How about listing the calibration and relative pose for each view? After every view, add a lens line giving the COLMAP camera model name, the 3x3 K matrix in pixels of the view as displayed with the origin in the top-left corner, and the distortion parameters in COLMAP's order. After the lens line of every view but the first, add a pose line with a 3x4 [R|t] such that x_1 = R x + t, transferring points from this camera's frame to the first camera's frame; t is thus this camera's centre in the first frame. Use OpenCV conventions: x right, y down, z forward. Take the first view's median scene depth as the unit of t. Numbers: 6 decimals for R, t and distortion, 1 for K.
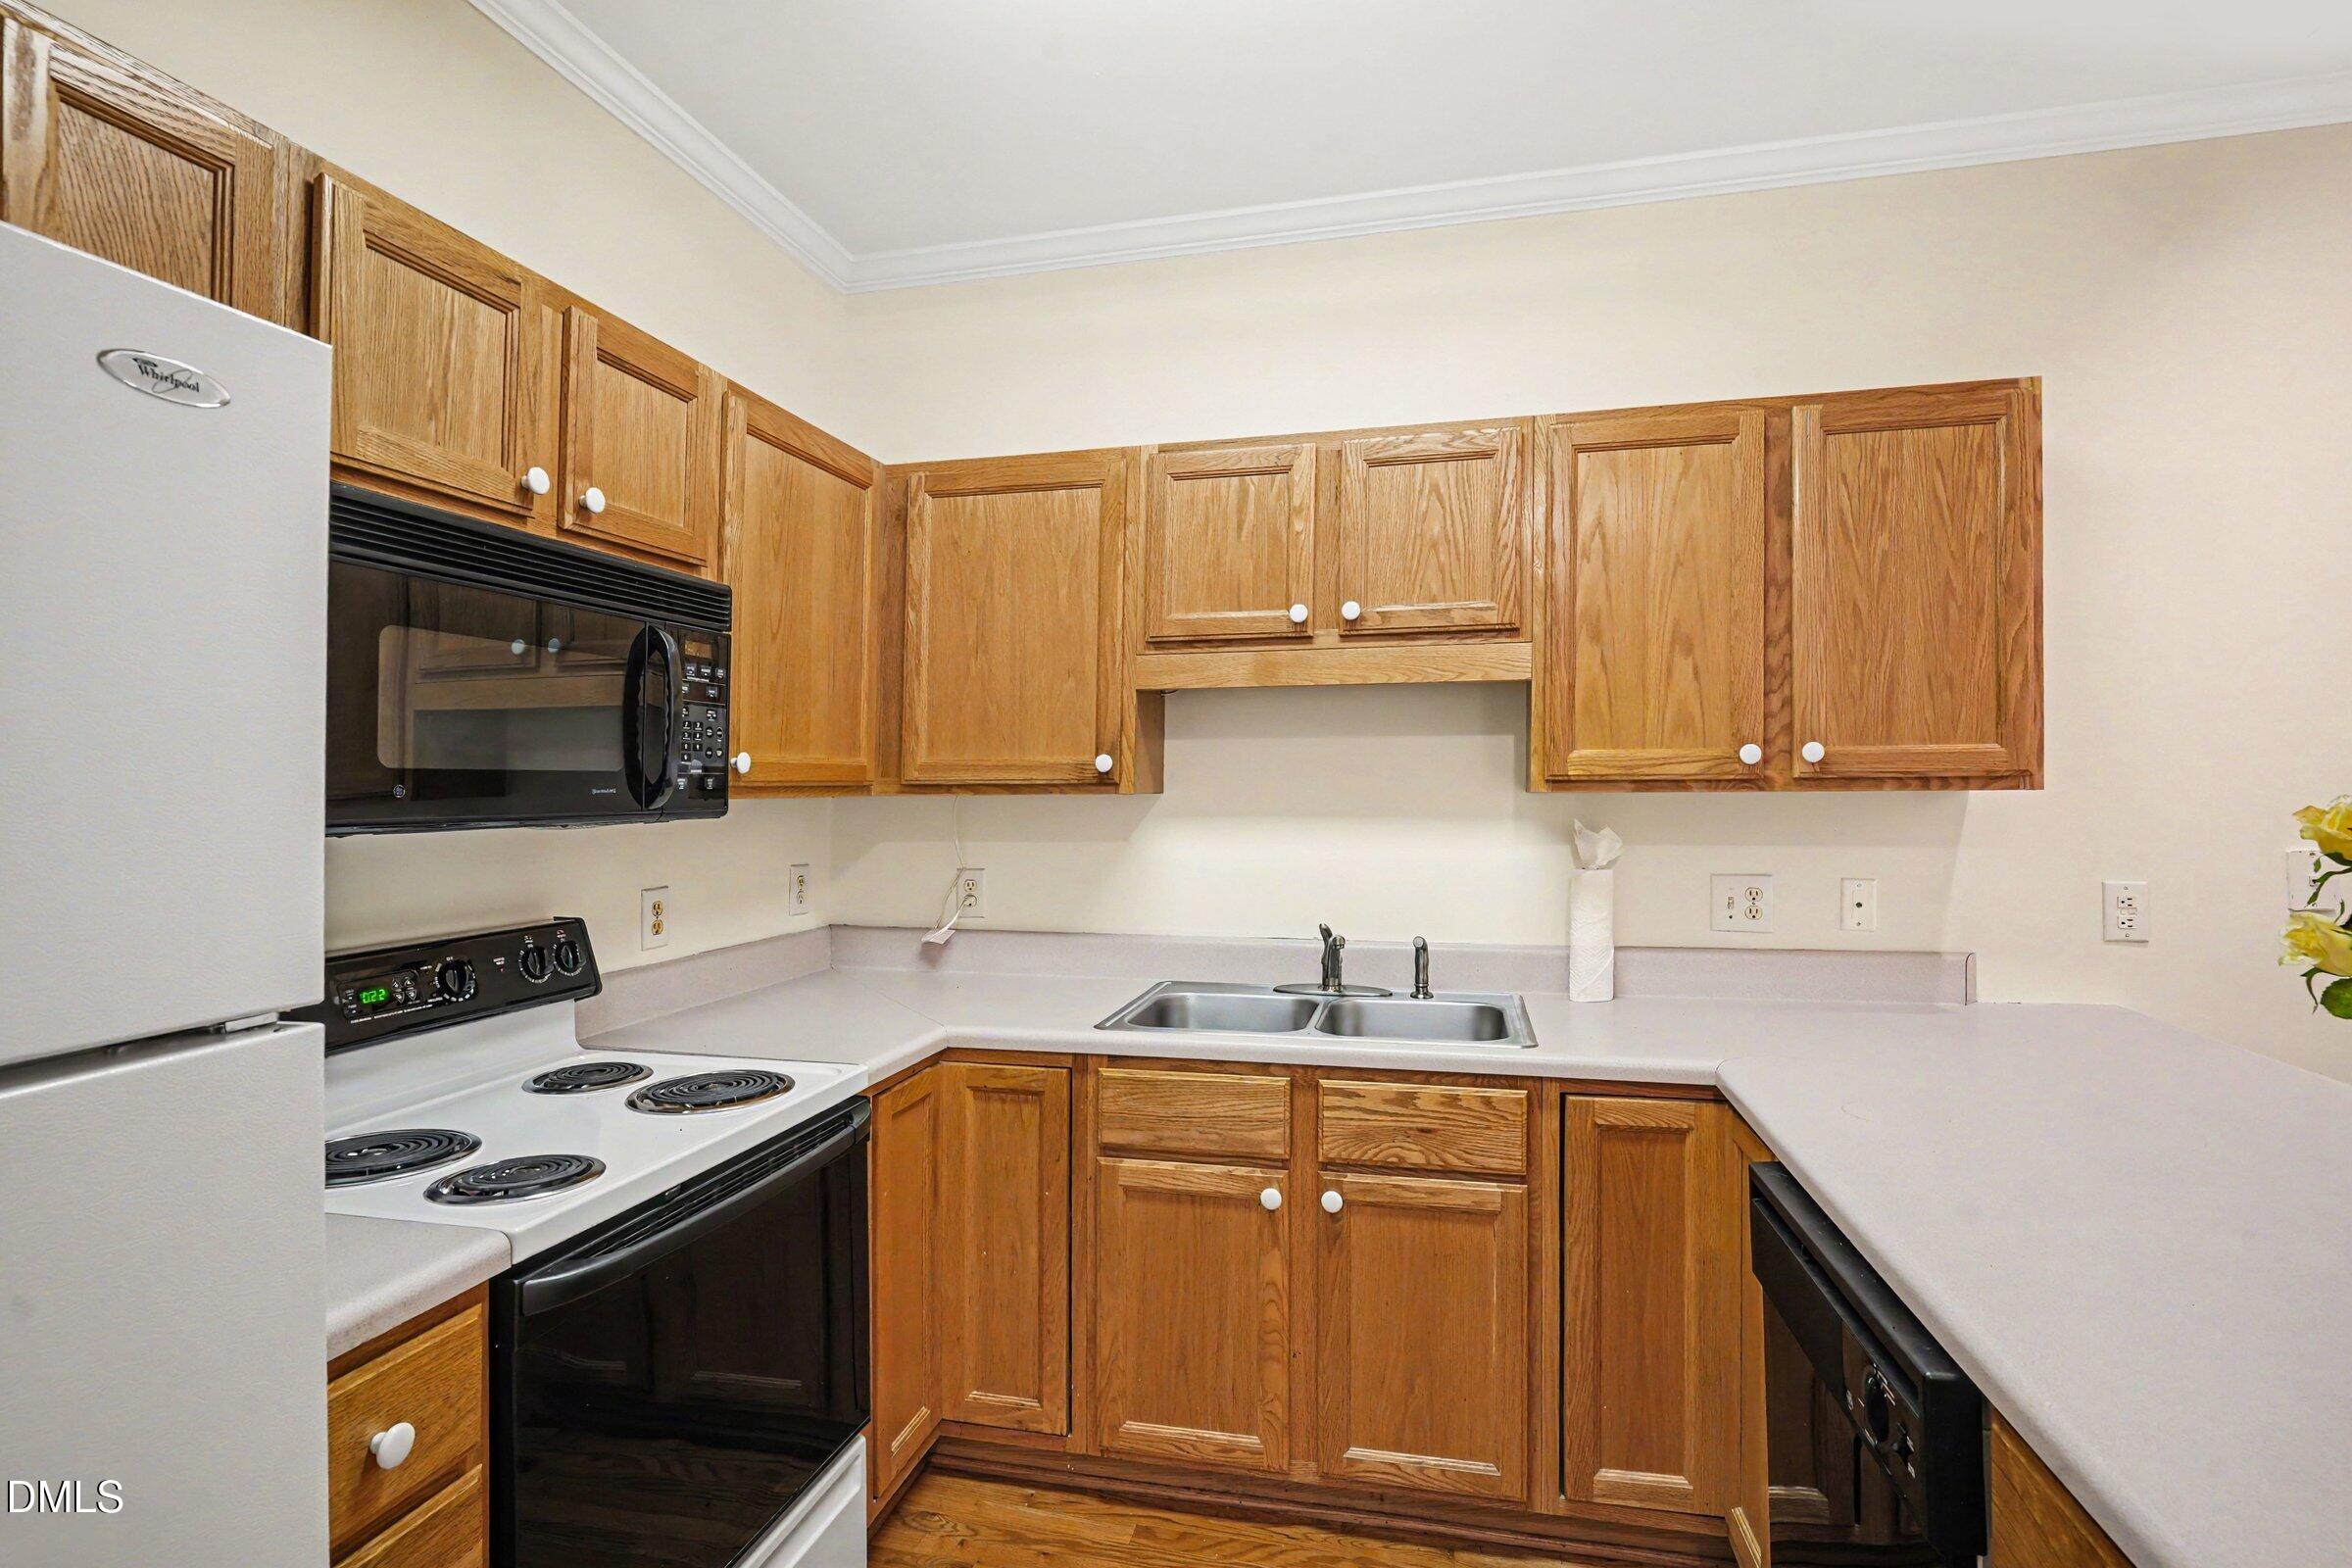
lens RADIAL K [[1214.4, 0, 1176.1], [0, 1214.4, 795.1], [0, 0, 1]] dist [0.000889, 0.000033]
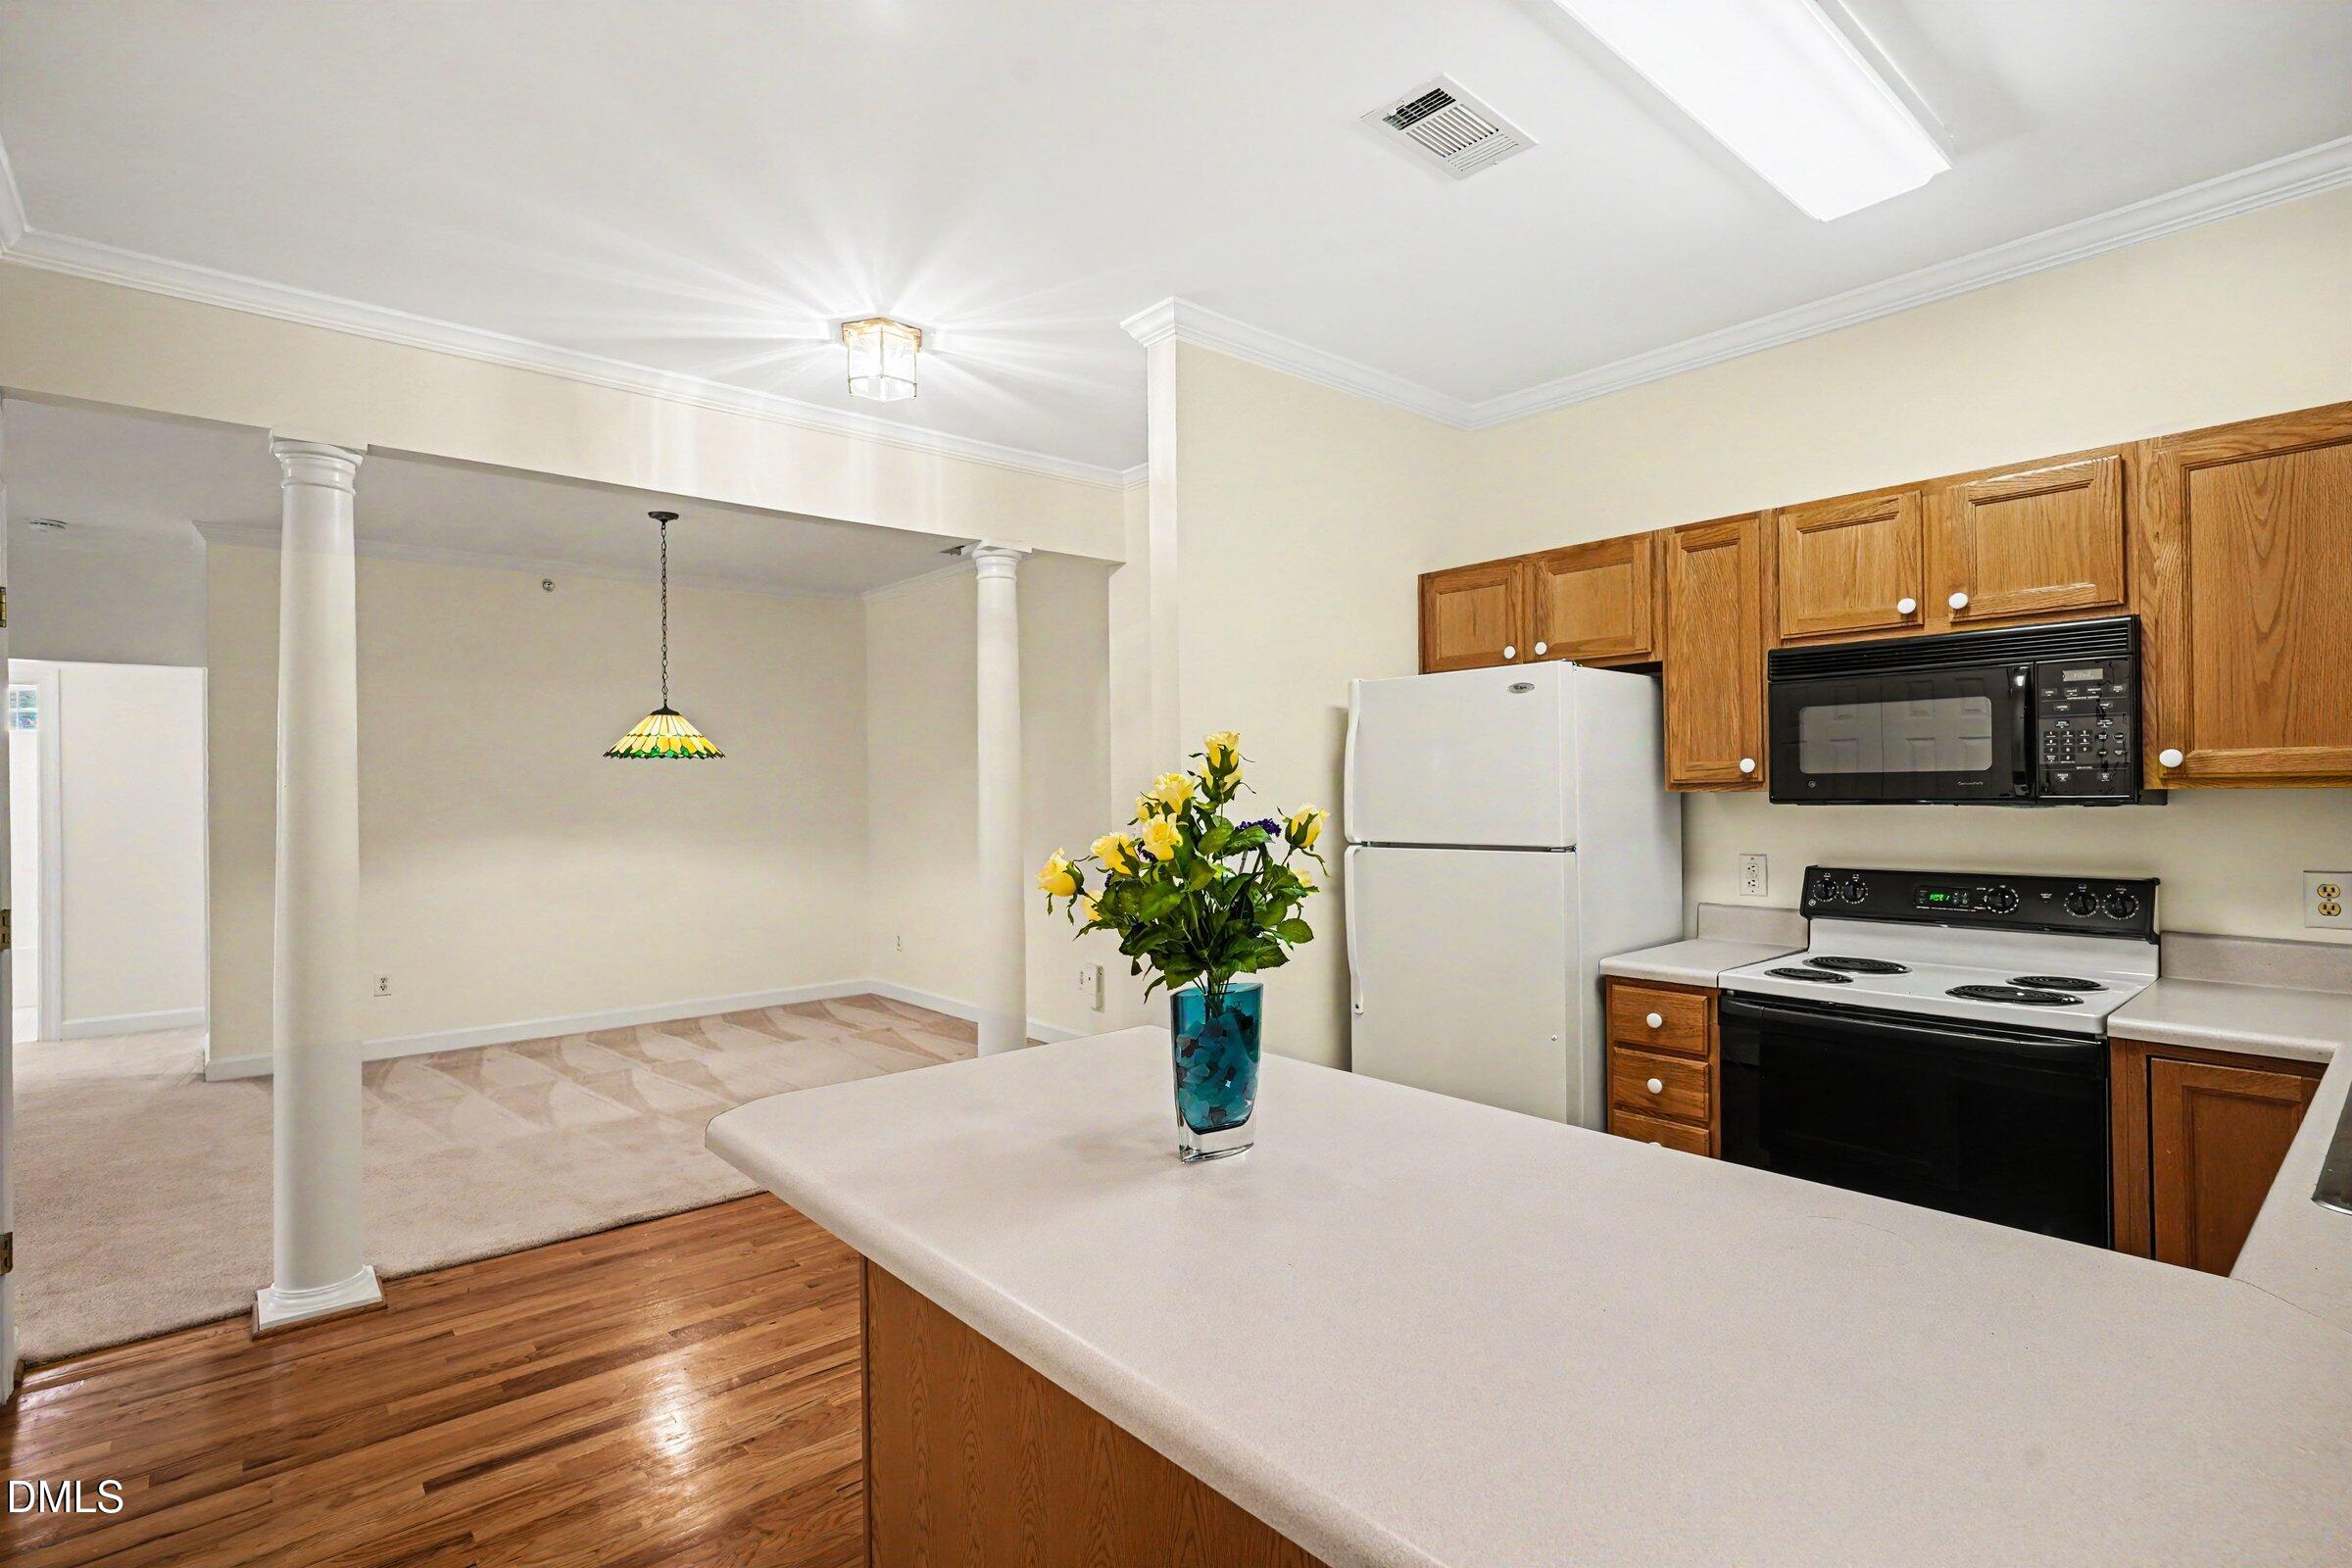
lens RADIAL K [[1145.2, 0, 1176.0], [0, 1145.2, 784.0], [0, 0, 1]] dist [-0.000935, -0.000205]
pose [[-0.574216, -0.004873, -0.818689, 1.209017], [-0.000987, 0.999986, -0.005260, 0.006131], [0.818703, -0.002212, -0.574213, 0.916261]]
